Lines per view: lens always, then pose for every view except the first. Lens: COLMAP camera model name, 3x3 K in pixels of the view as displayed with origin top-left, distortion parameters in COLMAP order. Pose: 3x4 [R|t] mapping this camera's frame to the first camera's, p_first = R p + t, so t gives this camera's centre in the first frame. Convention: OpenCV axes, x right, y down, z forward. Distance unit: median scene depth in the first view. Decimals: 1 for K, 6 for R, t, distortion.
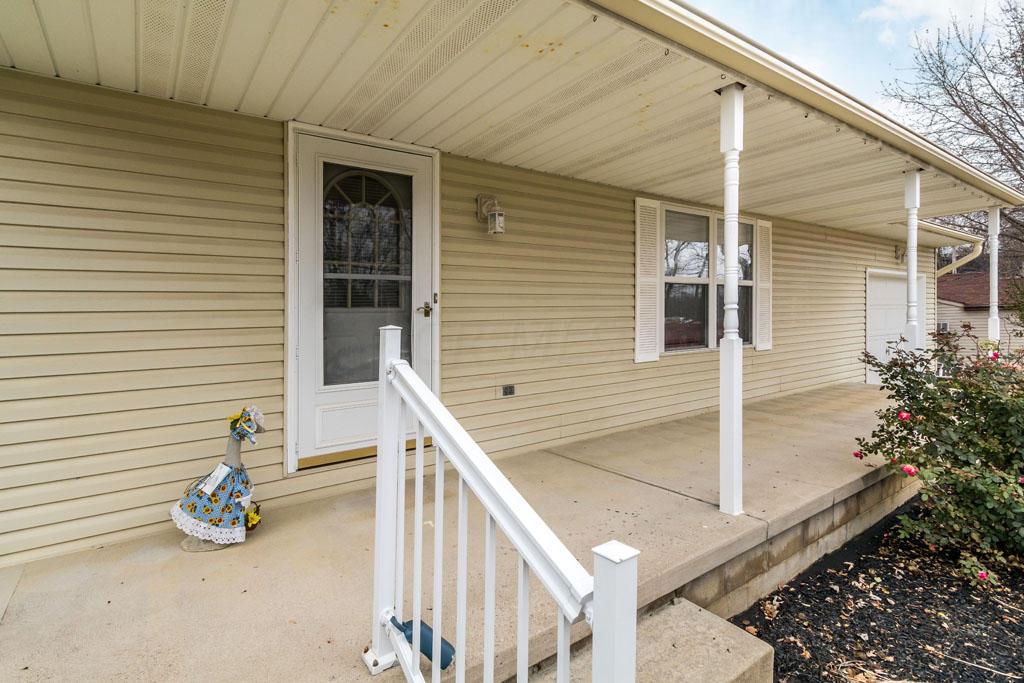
lens RADIAL K [[500.4, 0, 509.0], [0, 500.4, 305.9], [0, 0, 1]] dist [0.003428, -0.000935]
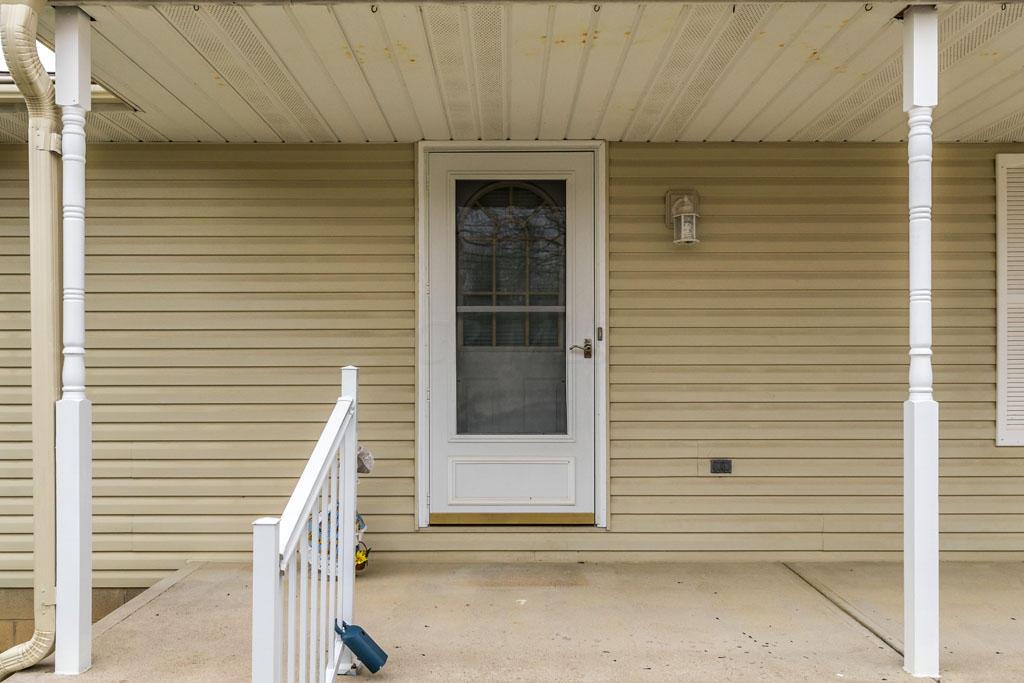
lens RADIAL K [[830.1, 0, 511.3], [0, 830.1, 340.4], [0, 0, 1]] dist [-0.007164, 0.002741]
pose [[0.823220, 0.006514, -0.567686, 0.489300], [-0.003699, 0.999974, 0.006110, -0.013601], [0.567711, -0.002930, 0.823223, -0.131694]]
